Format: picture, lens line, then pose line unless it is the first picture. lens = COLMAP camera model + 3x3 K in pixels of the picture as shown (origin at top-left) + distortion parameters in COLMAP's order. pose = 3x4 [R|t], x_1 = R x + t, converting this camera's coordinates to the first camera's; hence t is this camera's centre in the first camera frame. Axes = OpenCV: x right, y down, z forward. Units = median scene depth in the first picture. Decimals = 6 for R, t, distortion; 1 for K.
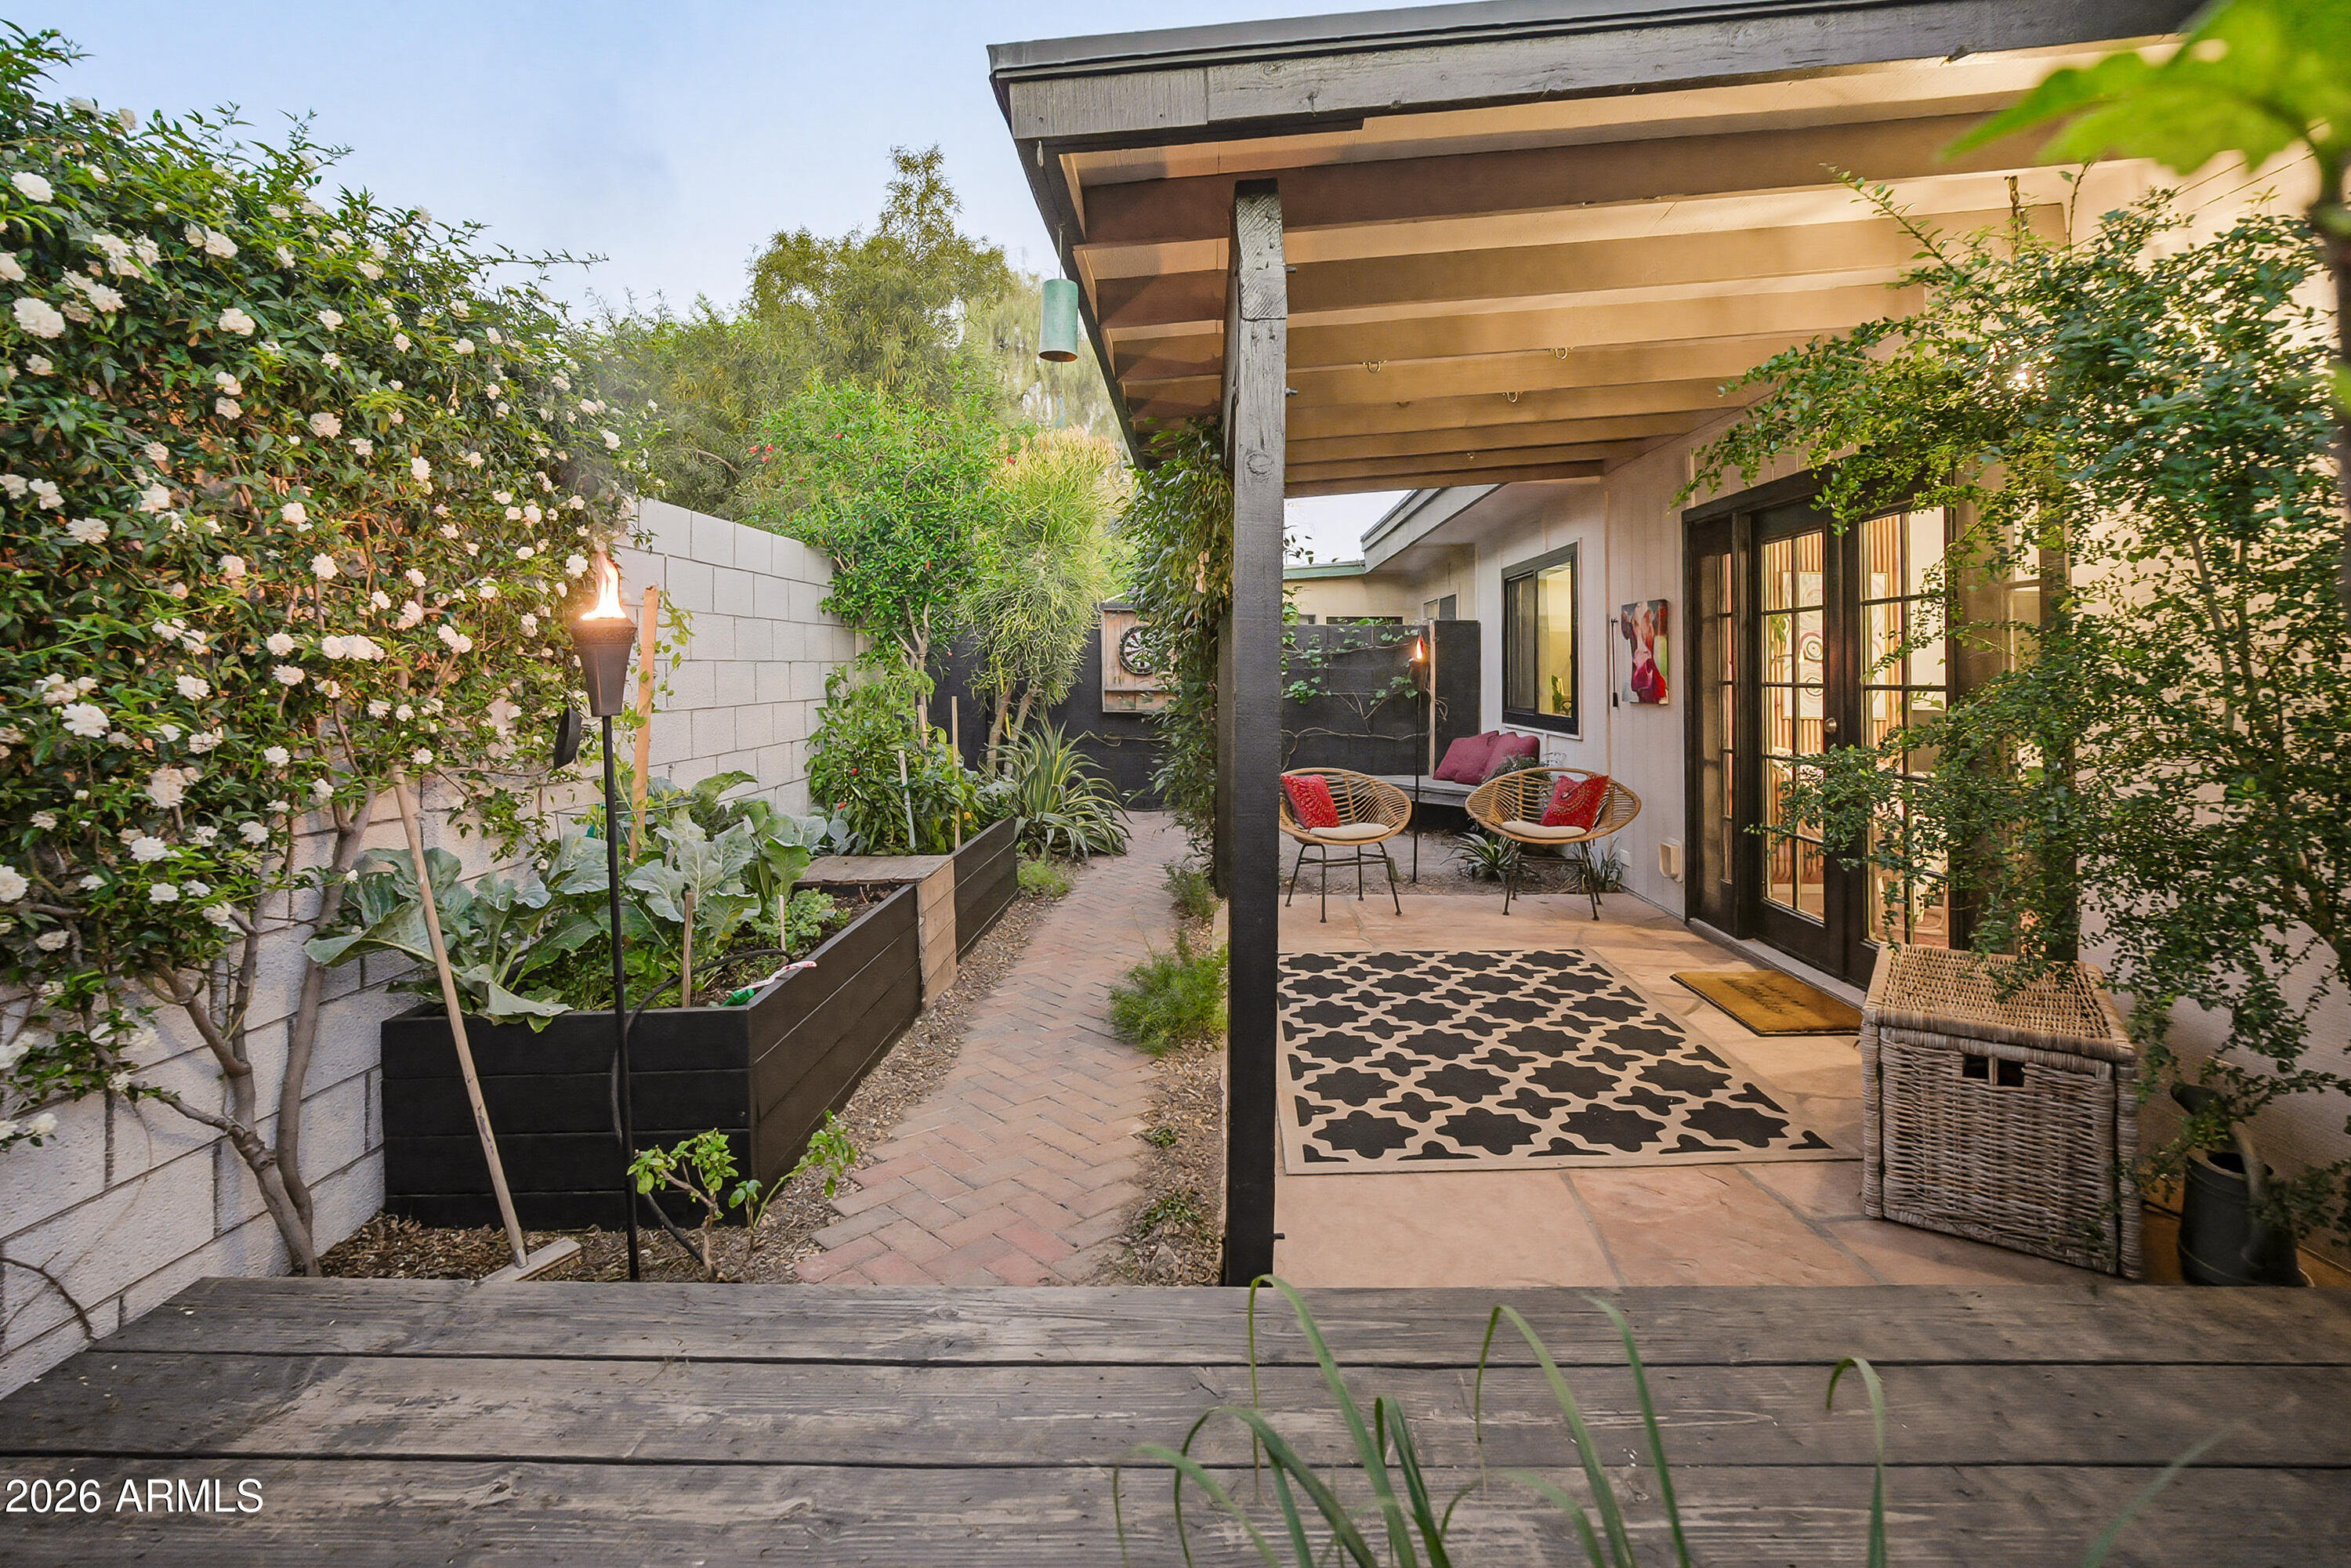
lens RADIAL K [[1119.0, 0, 1198.1], [0, 1119.0, 628.2], [0, 0, 1]] dist [-0.021924, 0.000740]
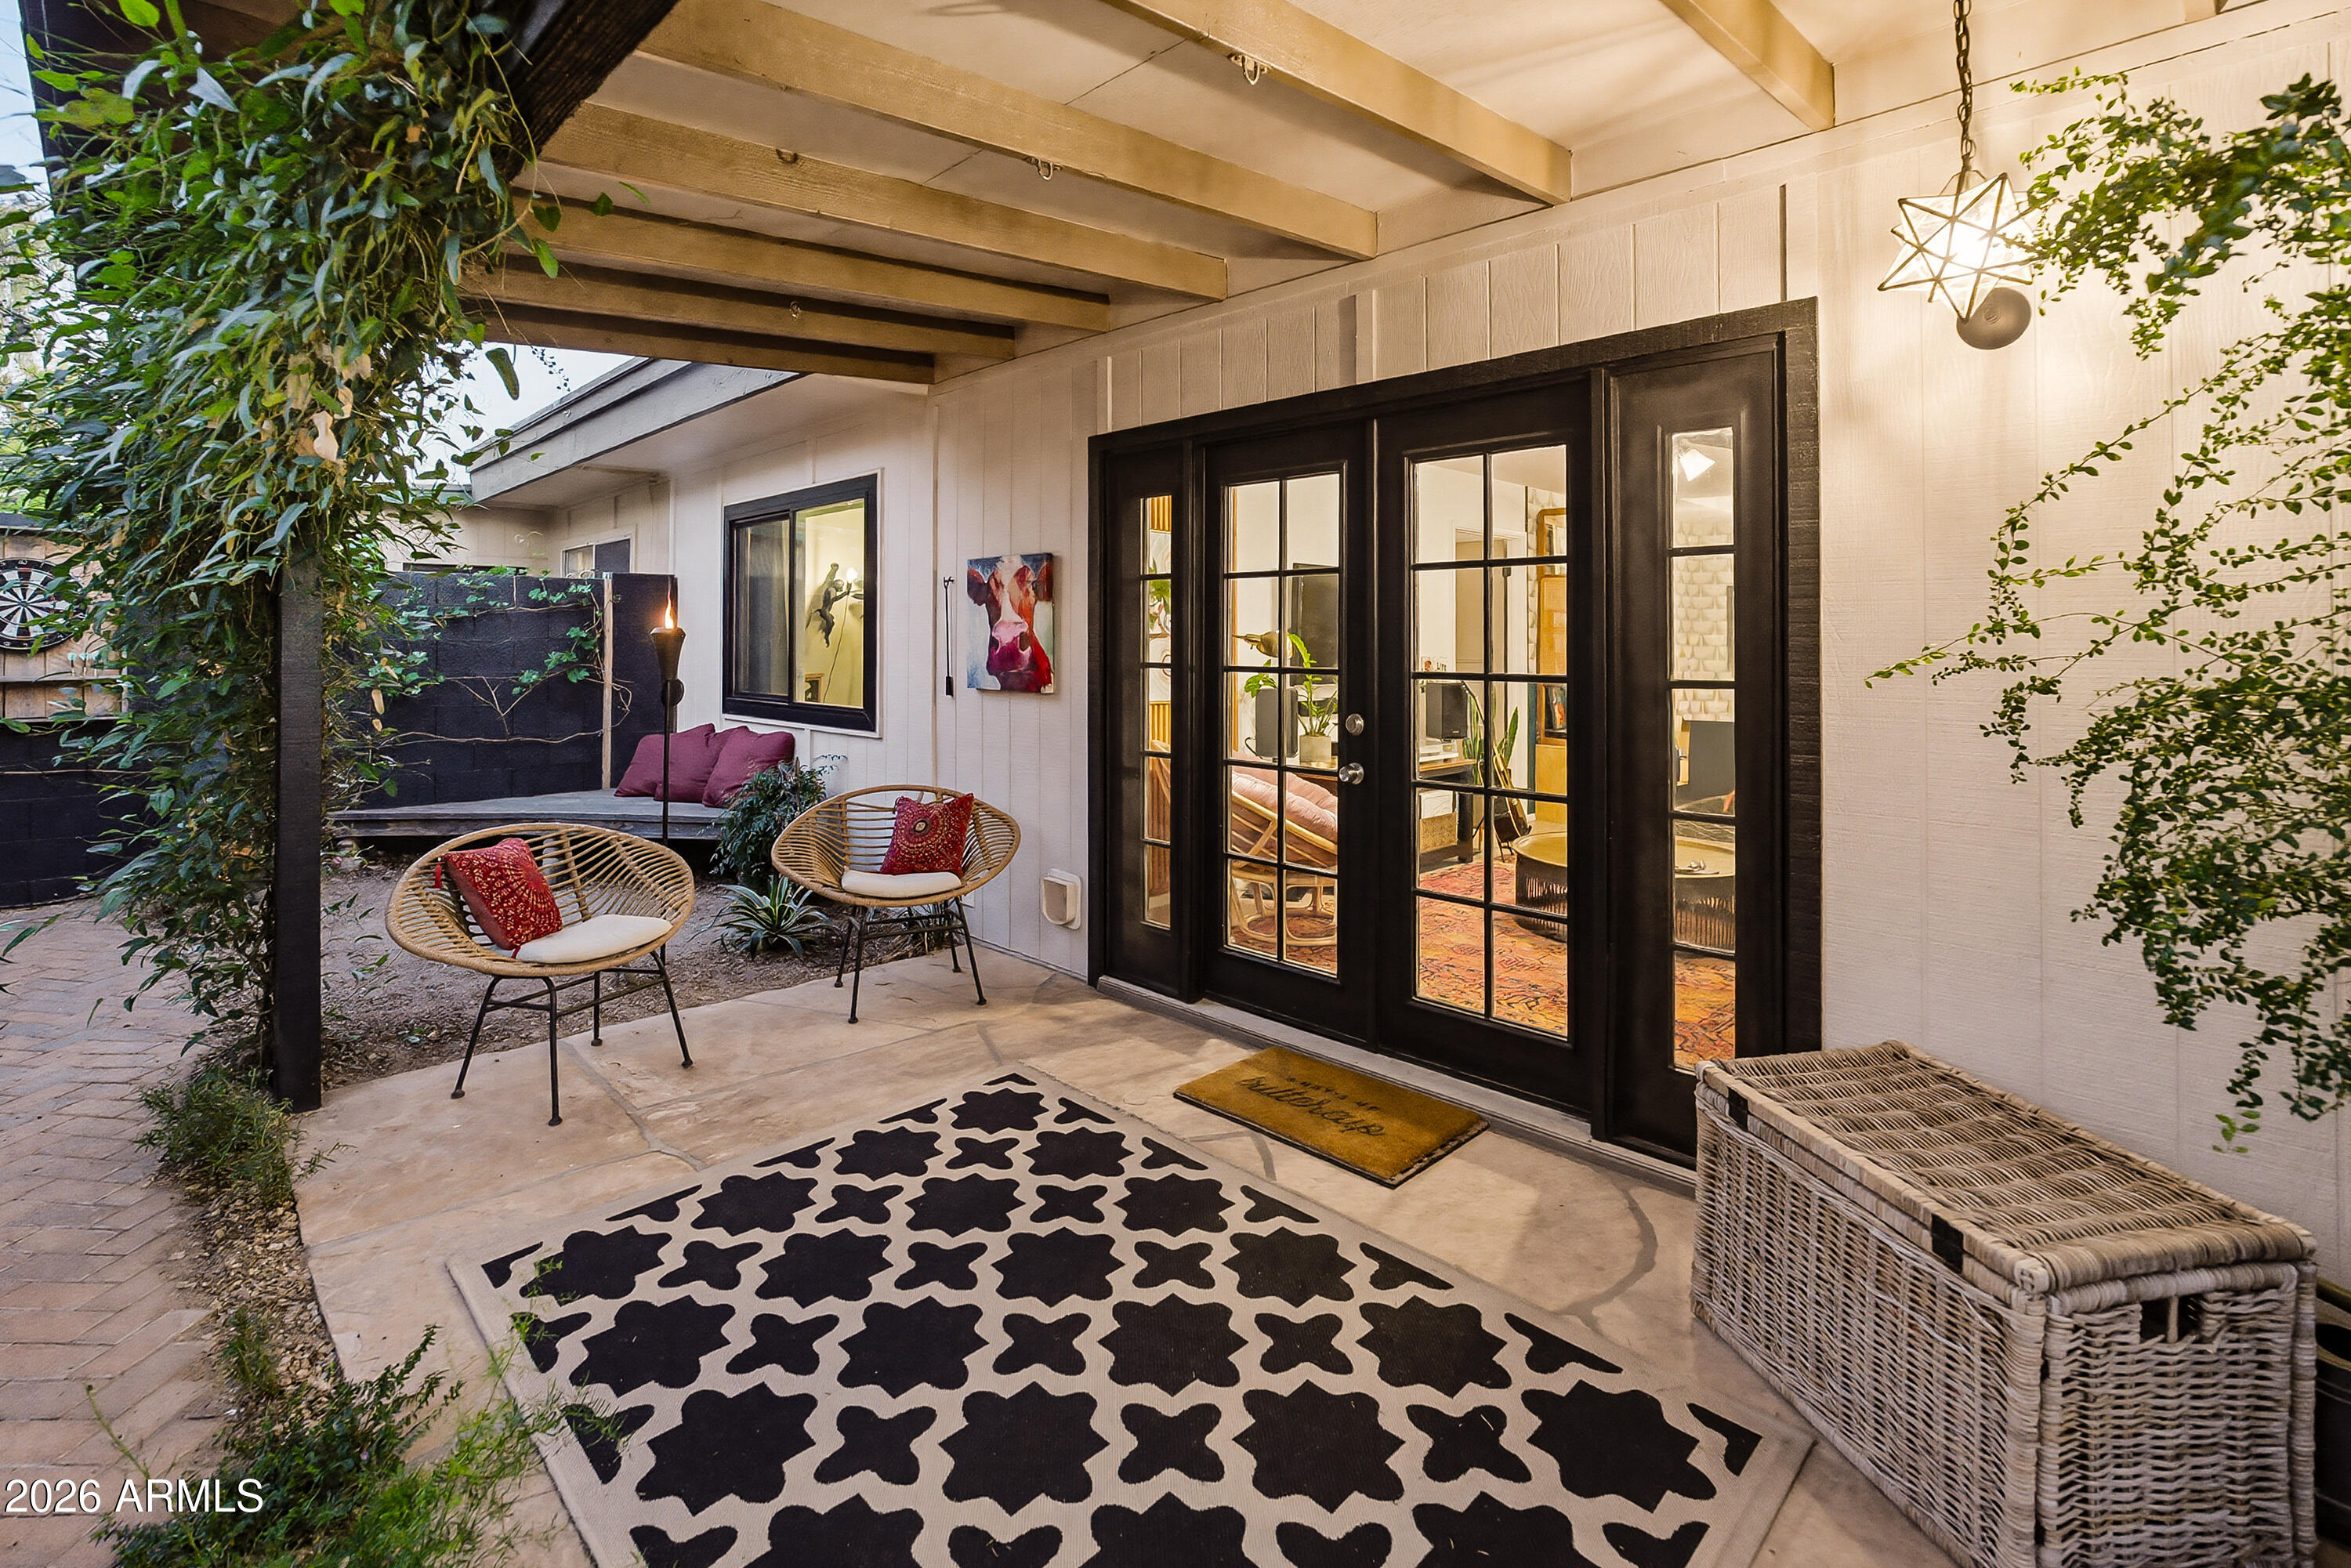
lens RADIAL K [[1098.1, 0, 1139.5], [0, 1098.1, 642.6], [0, 0, 1]] dist [-0.026074, 0.008685]
pose [[0.716867, -0.001771, 0.697207, -0.052474], [-0.029363, 0.999033, 0.032729, 0.008386], [-0.696591, -0.043934, 0.716122, 0.442612]]
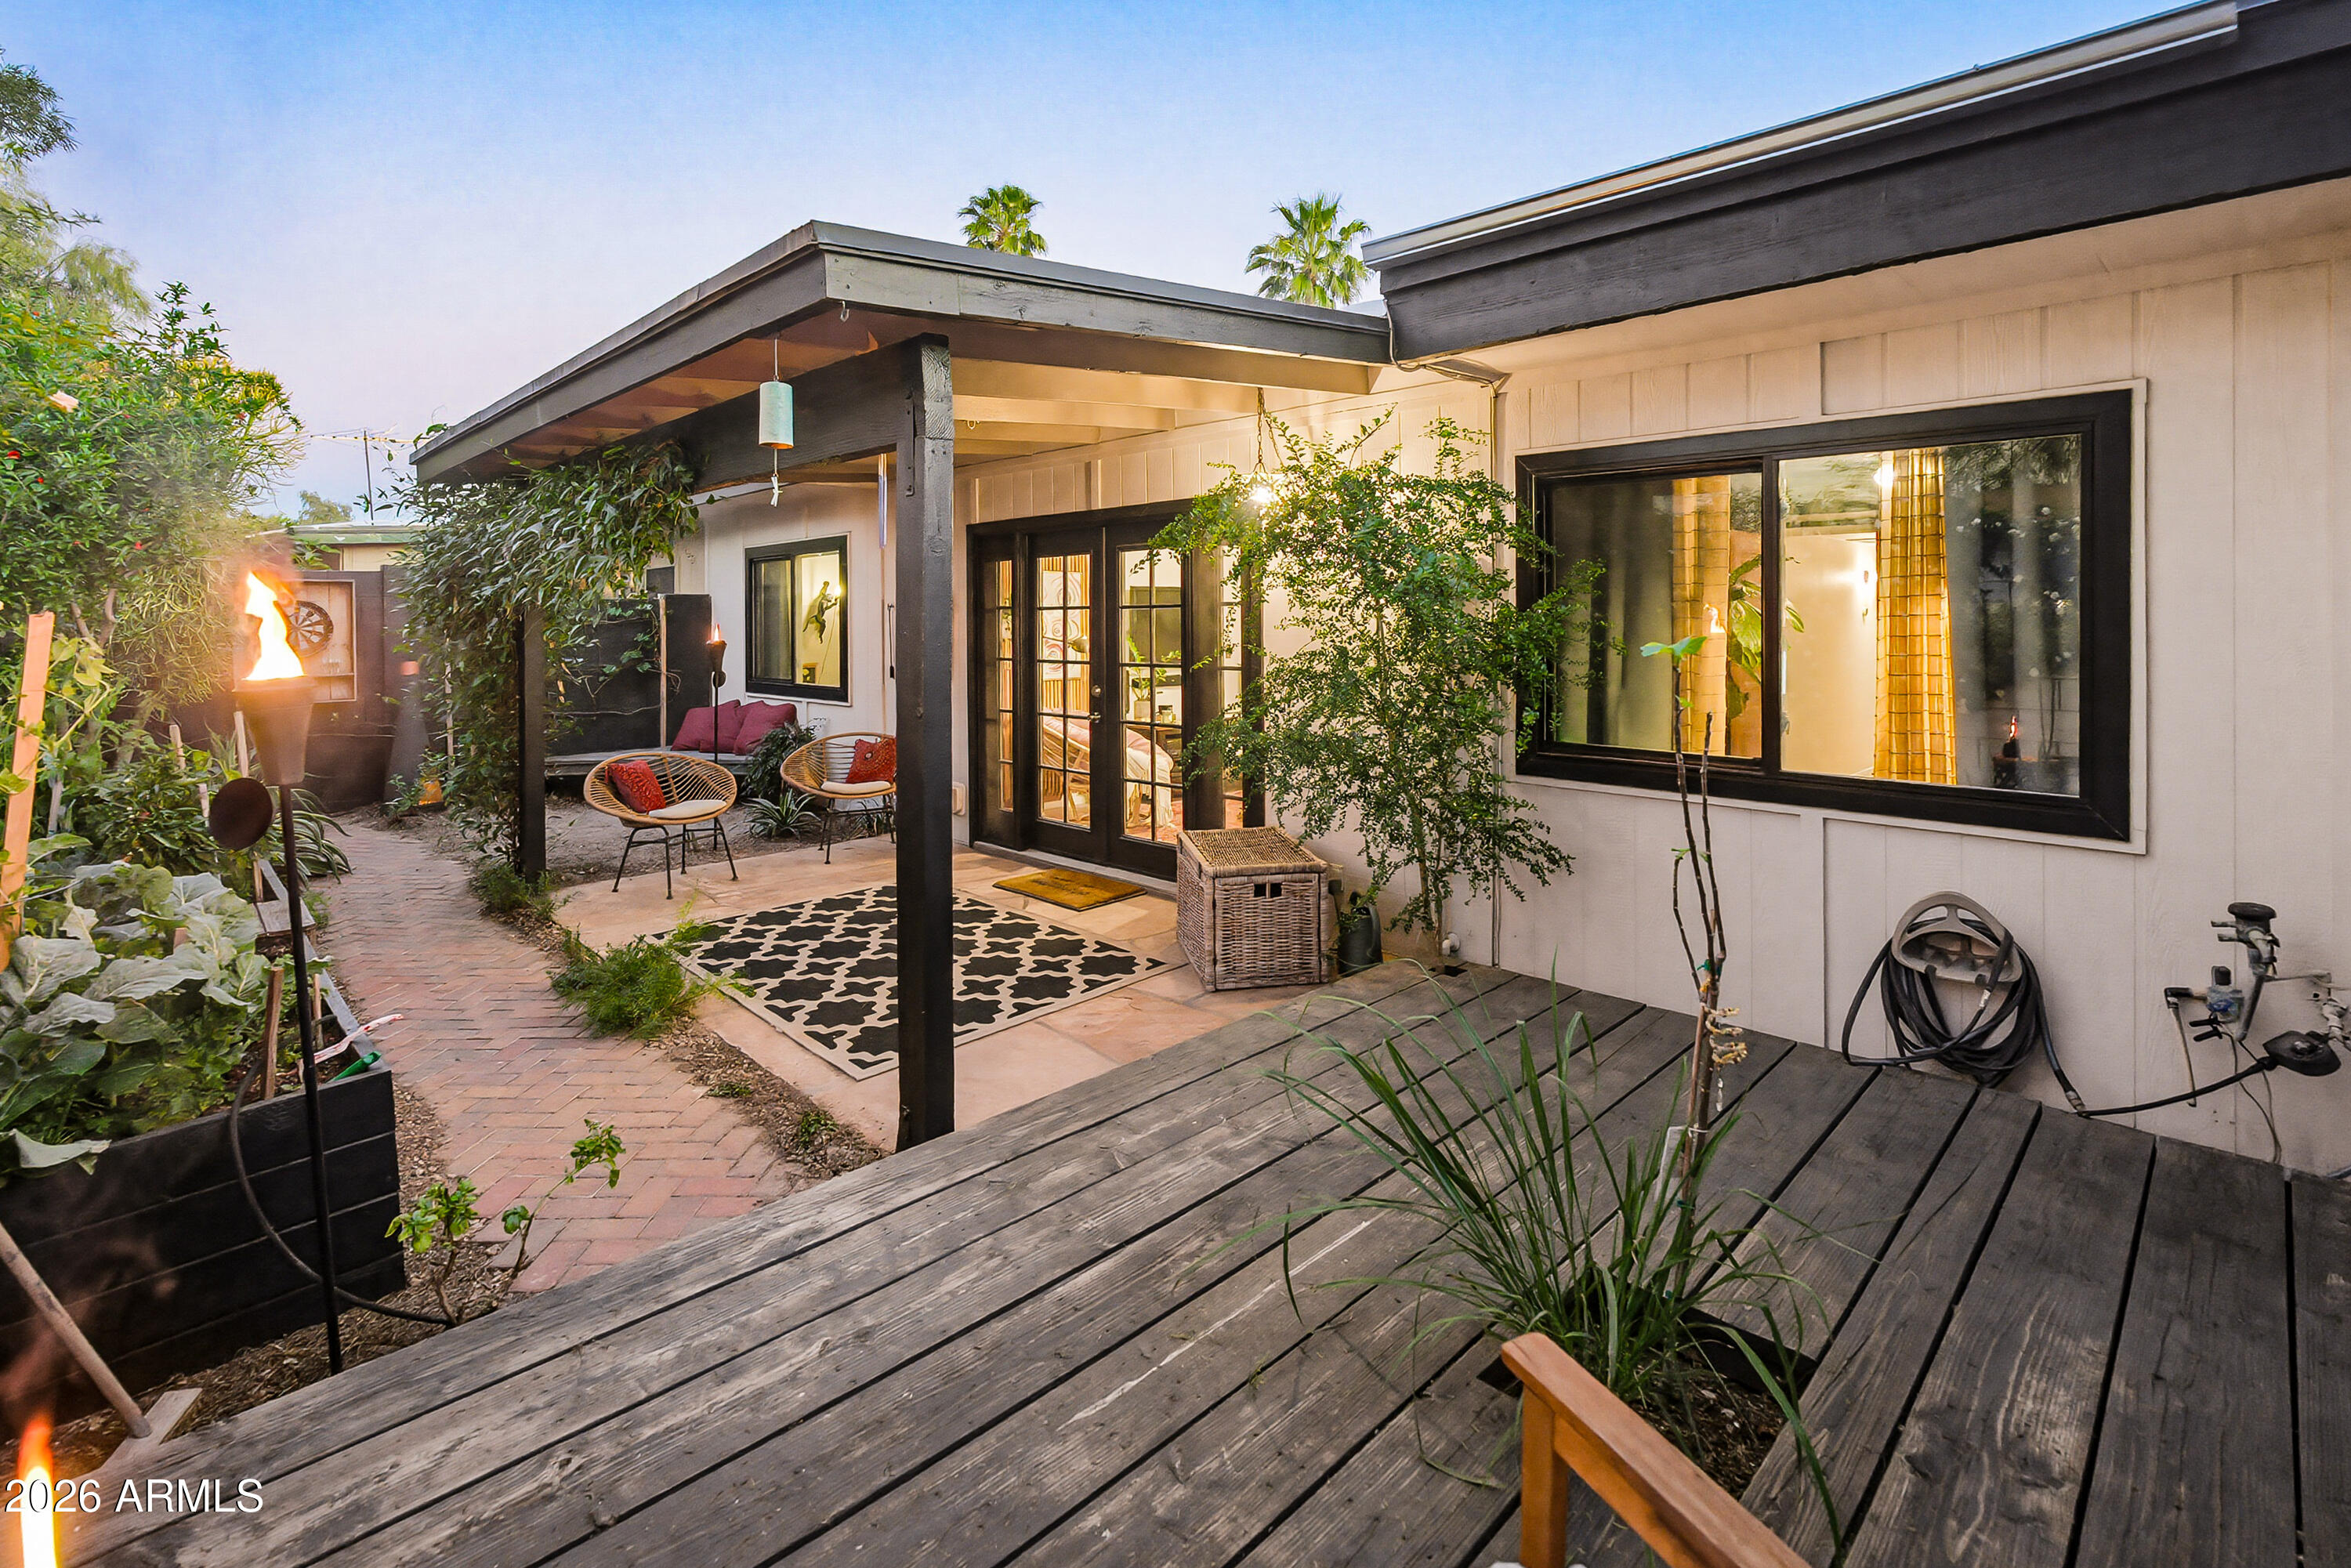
lens RADIAL K [[1119.0, 0, 1198.1], [0, 1119.0, 628.2], [0, 0, 1]] dist [-0.021924, 0.000740]
pose [[0.694779, -0.018236, 0.718992, -0.291780], [-0.017043, 0.998980, 0.041807, -0.043611], [-0.719021, -0.041300, 0.693760, -0.070366]]
